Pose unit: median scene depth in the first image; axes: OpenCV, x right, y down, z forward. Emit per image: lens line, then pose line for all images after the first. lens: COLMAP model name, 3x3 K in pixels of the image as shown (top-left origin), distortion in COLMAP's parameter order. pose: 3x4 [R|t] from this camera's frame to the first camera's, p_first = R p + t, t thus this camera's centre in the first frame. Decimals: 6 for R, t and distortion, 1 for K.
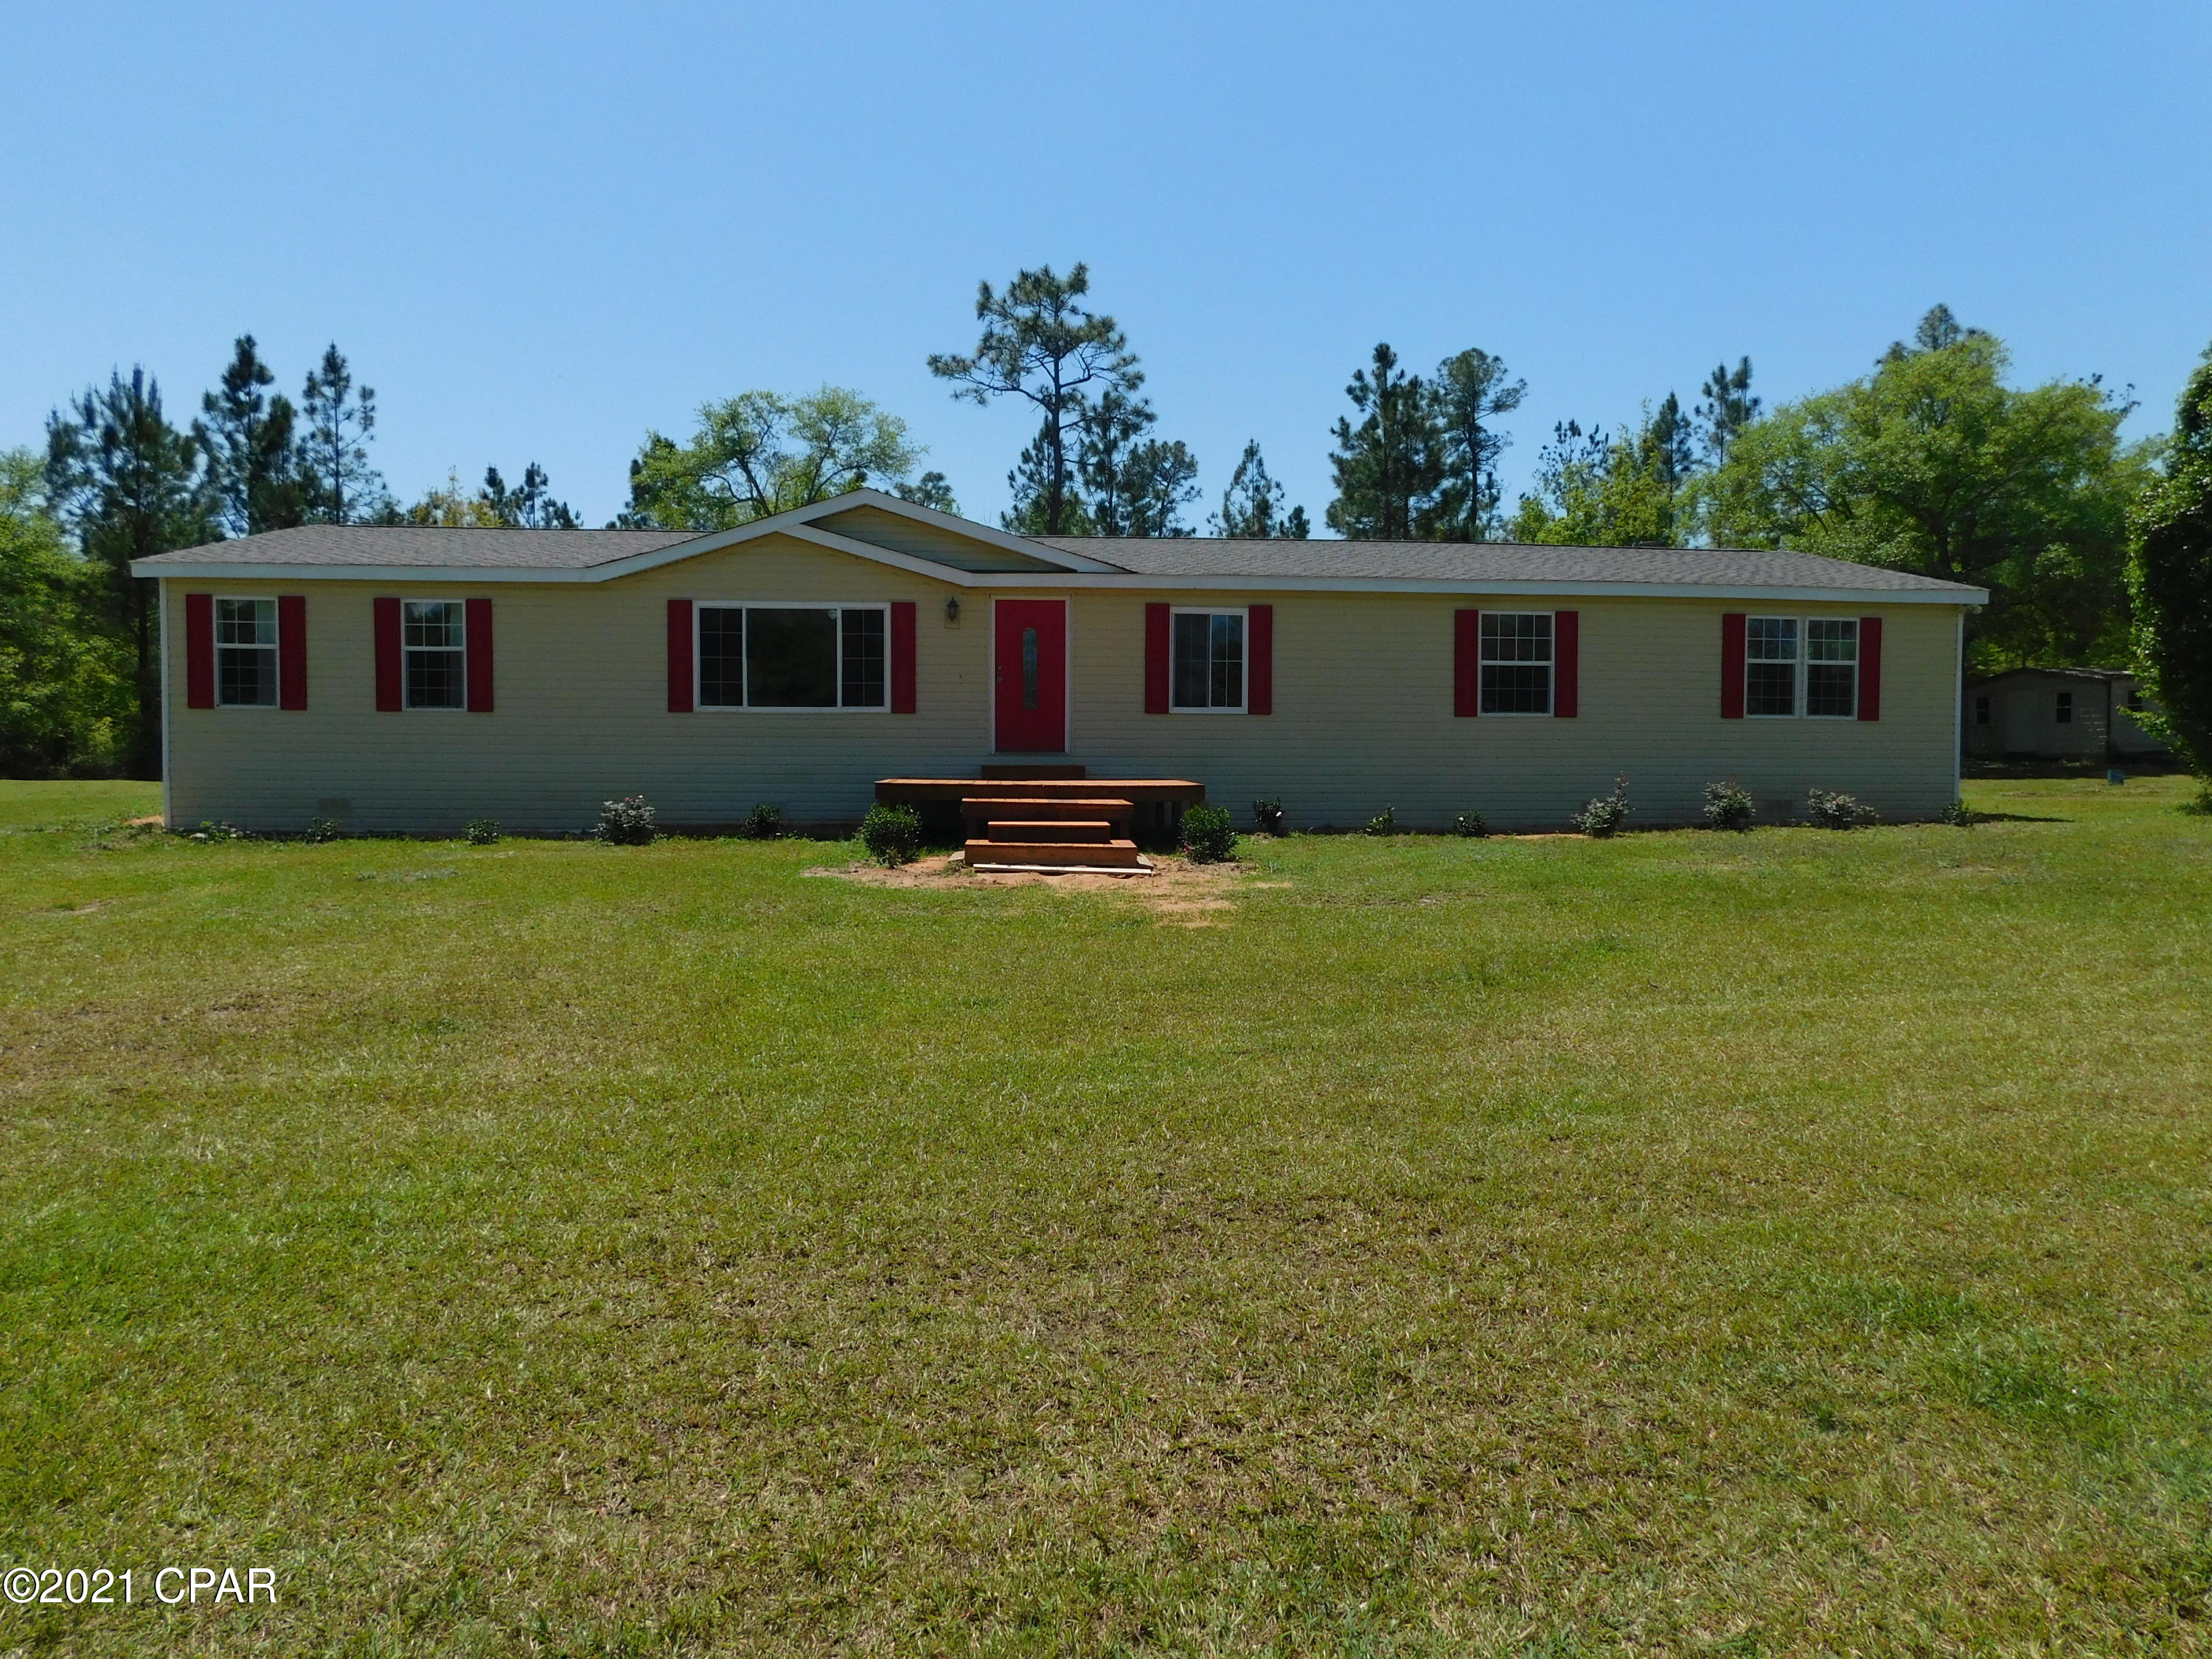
lens RADIAL K [[1441.5, 0, 1087.3], [0, 1441.5, 820.8], [0, 0, 1]] dist [-0.024996, -0.000969]
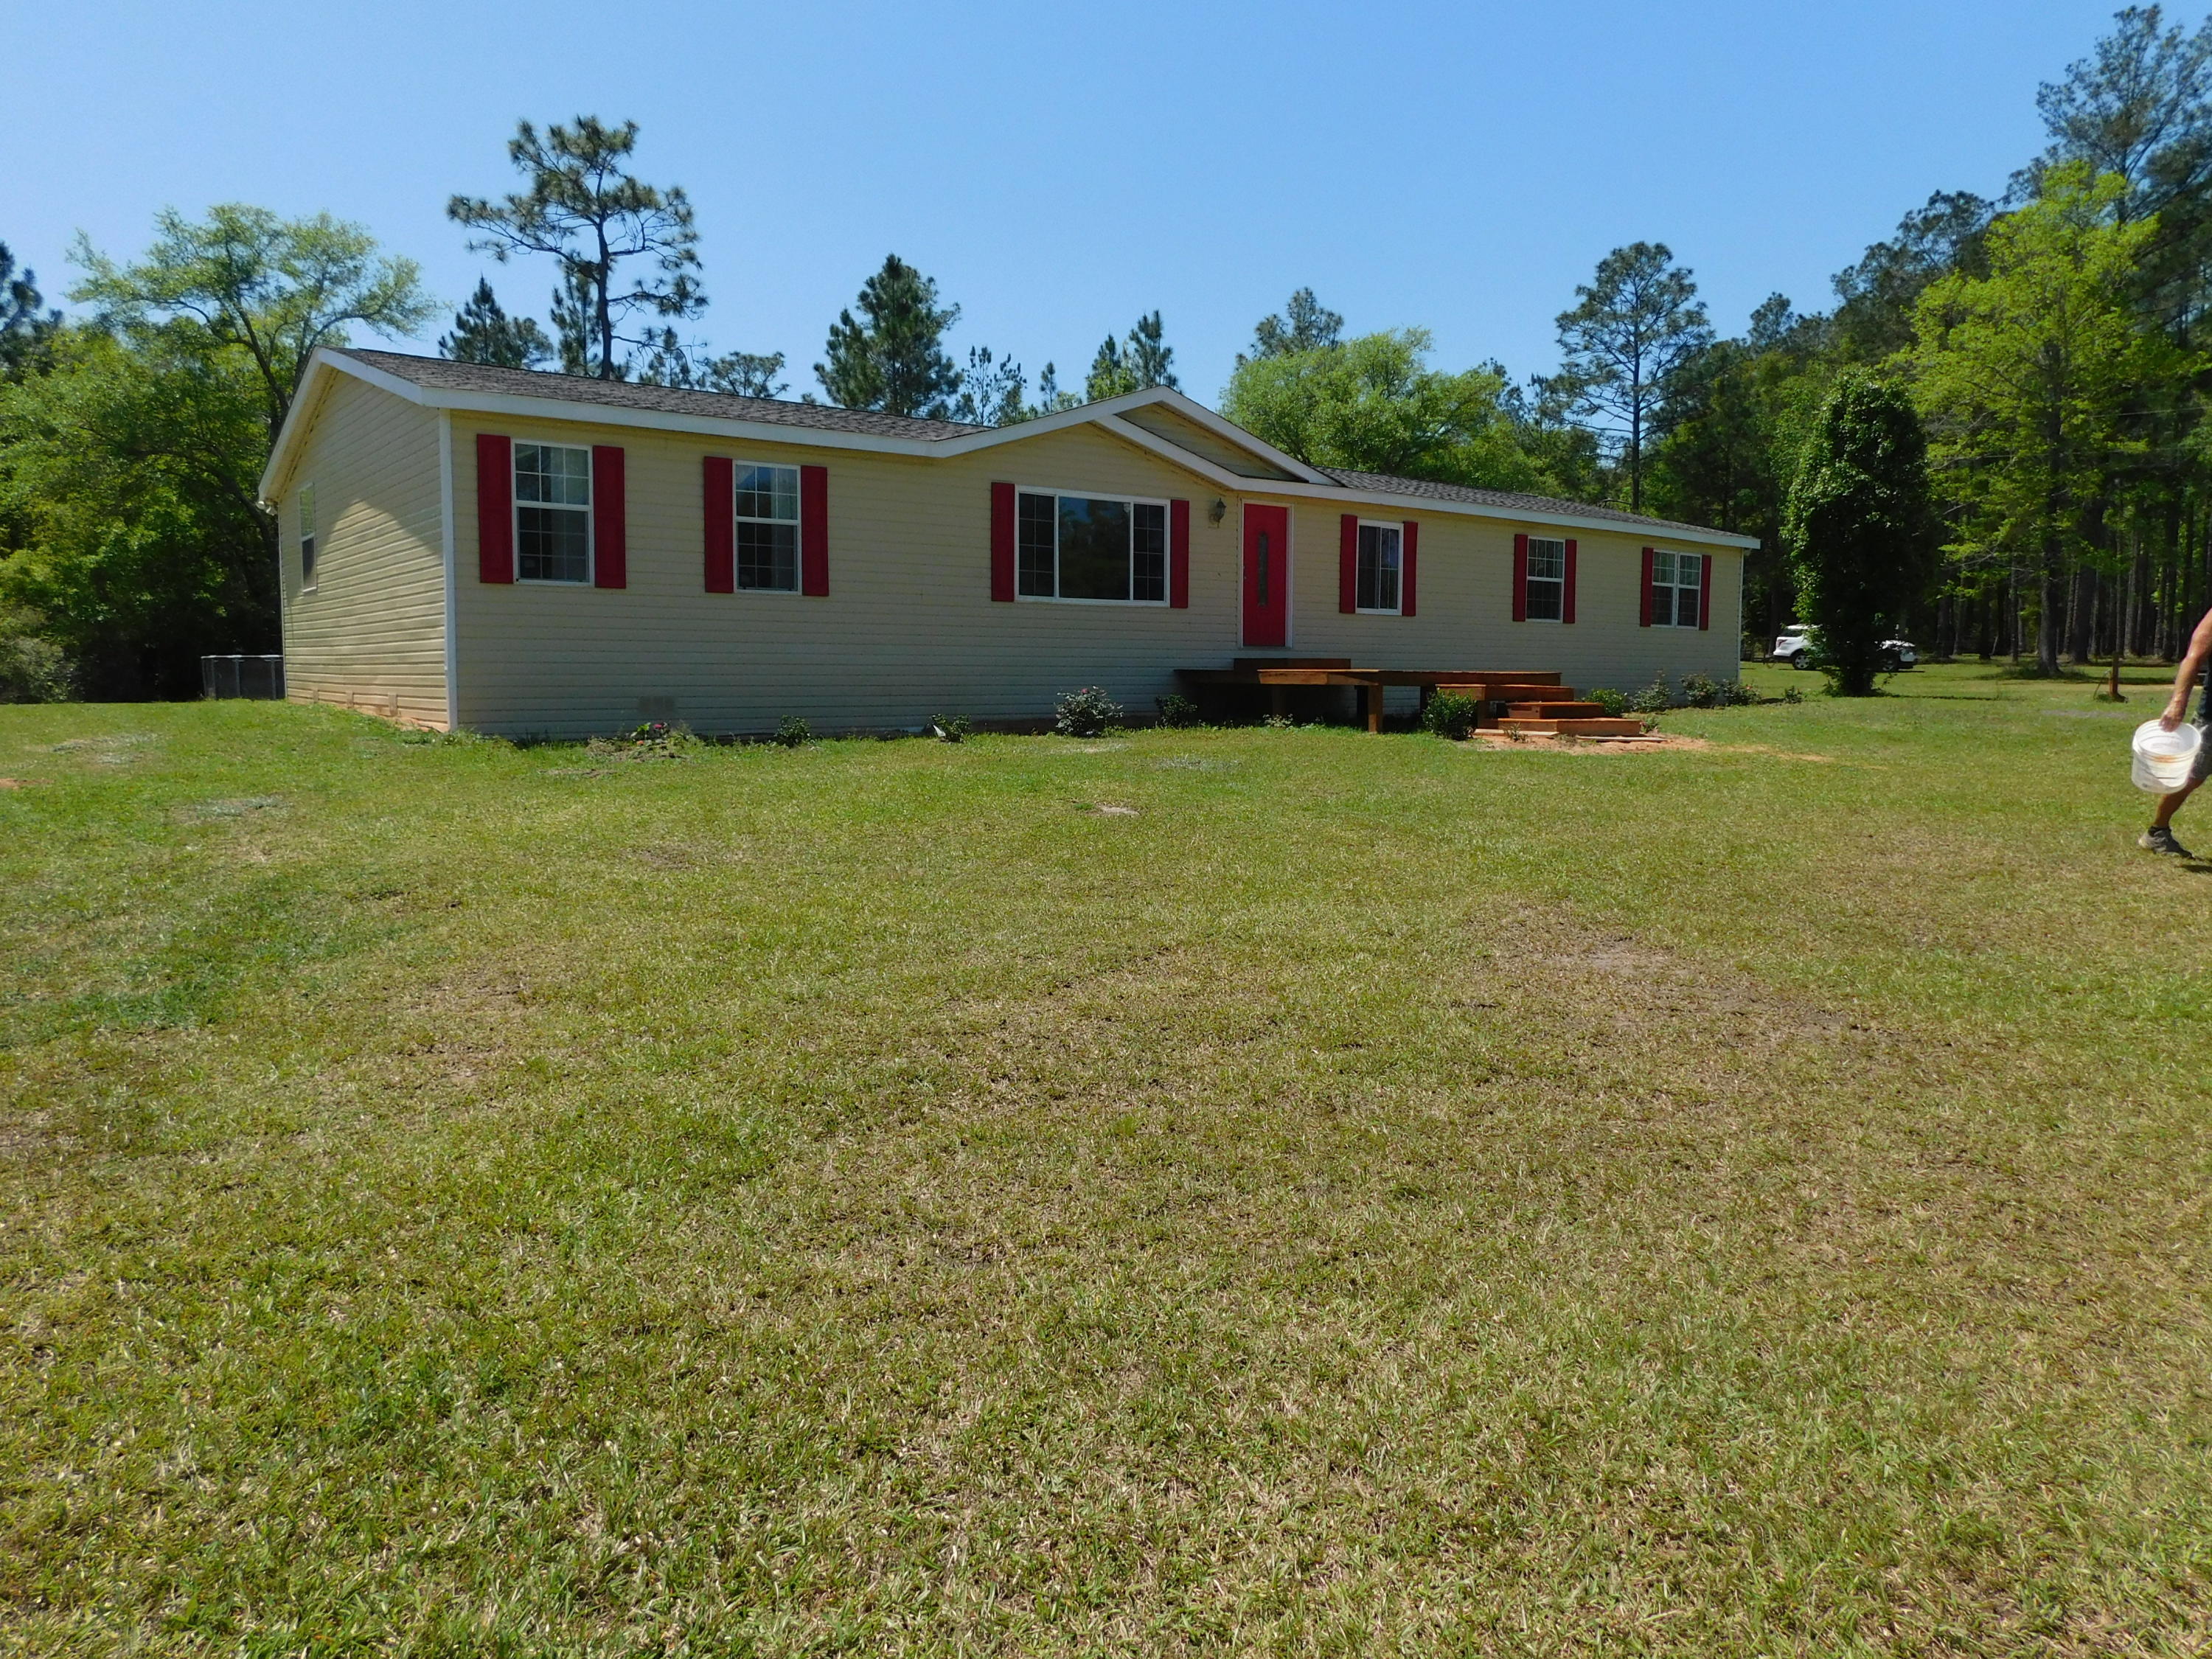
lens RADIAL K [[1462.3, 0, 1106.0], [0, 1462.3, 829.5], [0, 0, 1]] dist [-0.062780, 0.045431]
pose [[0.835693, -0.061608, 0.545731, -0.719943], [0.026612, 0.997063, 0.071807, 0.006951], [-0.548552, -0.045486, 0.834878, 0.139244]]
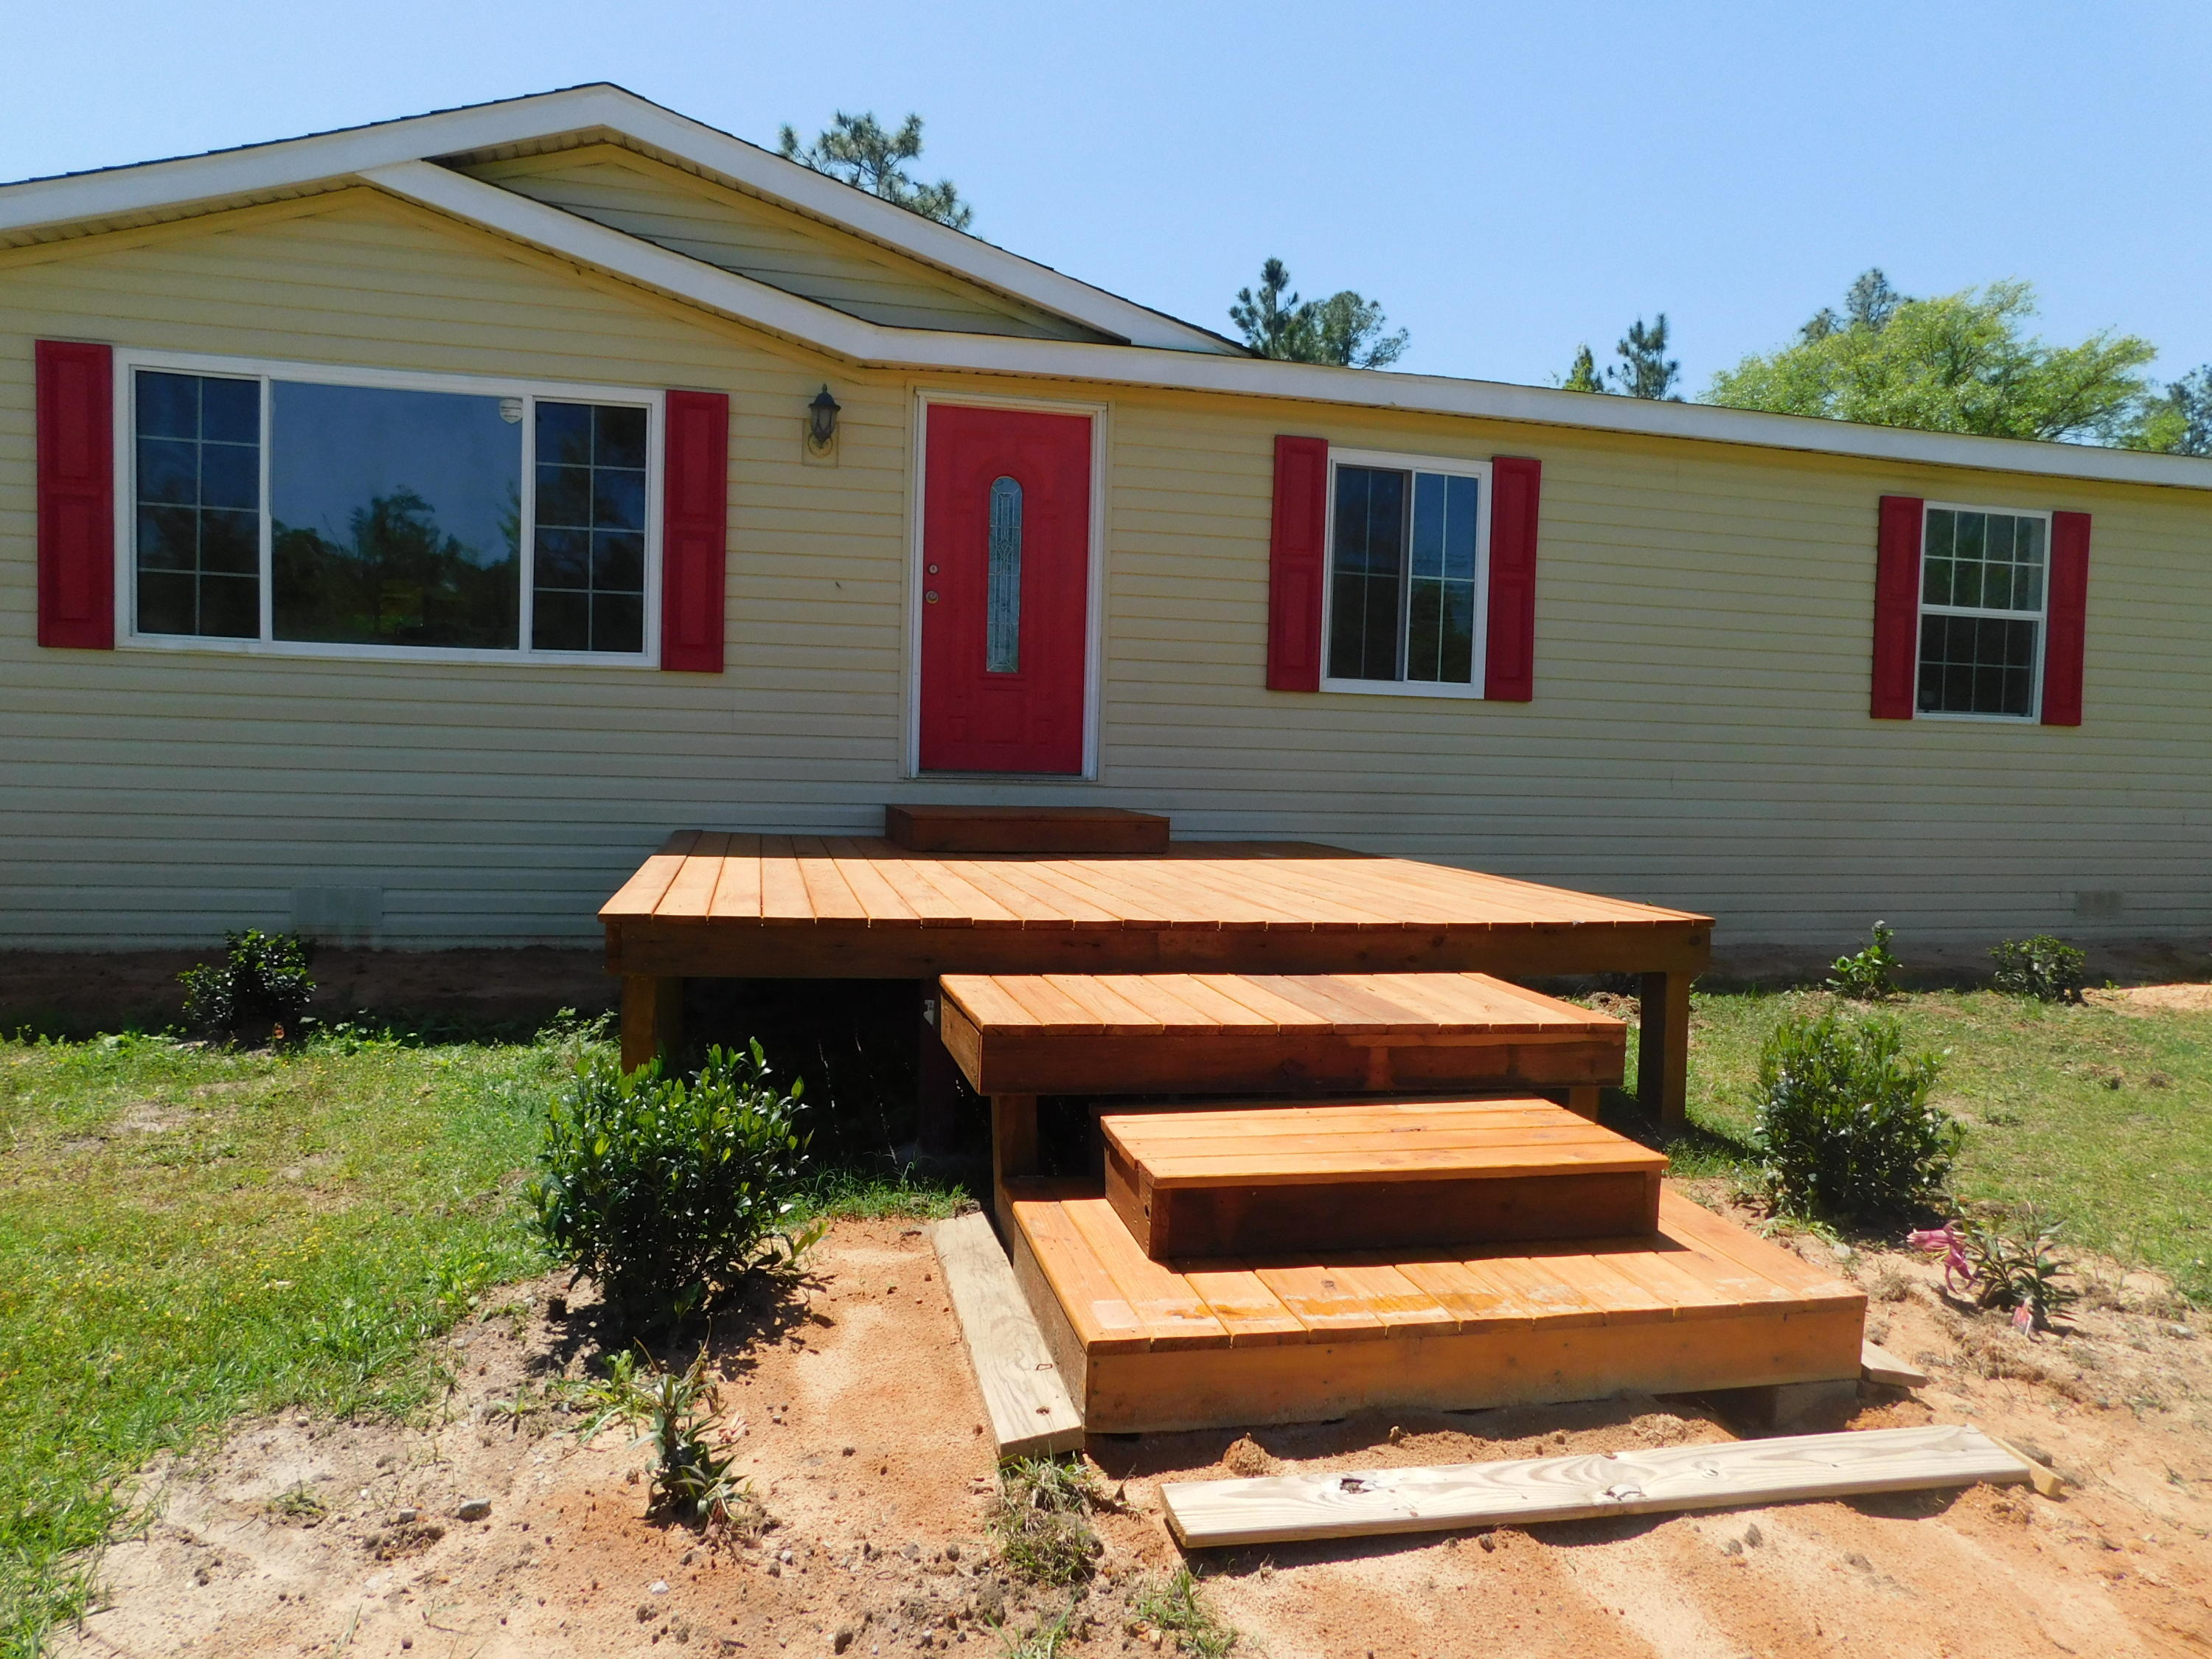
lens RADIAL K [[1462.3, 0, 1106.0], [0, 1462.3, 829.5], [0, 0, 1]] dist [-0.062780, 0.045431]
pose [[0.985277, 0.014483, 0.170354, -0.079071], [-0.016766, 0.999788, 0.011968, -0.035977], [-0.170144, -0.014647, 0.985310, 0.557522]]
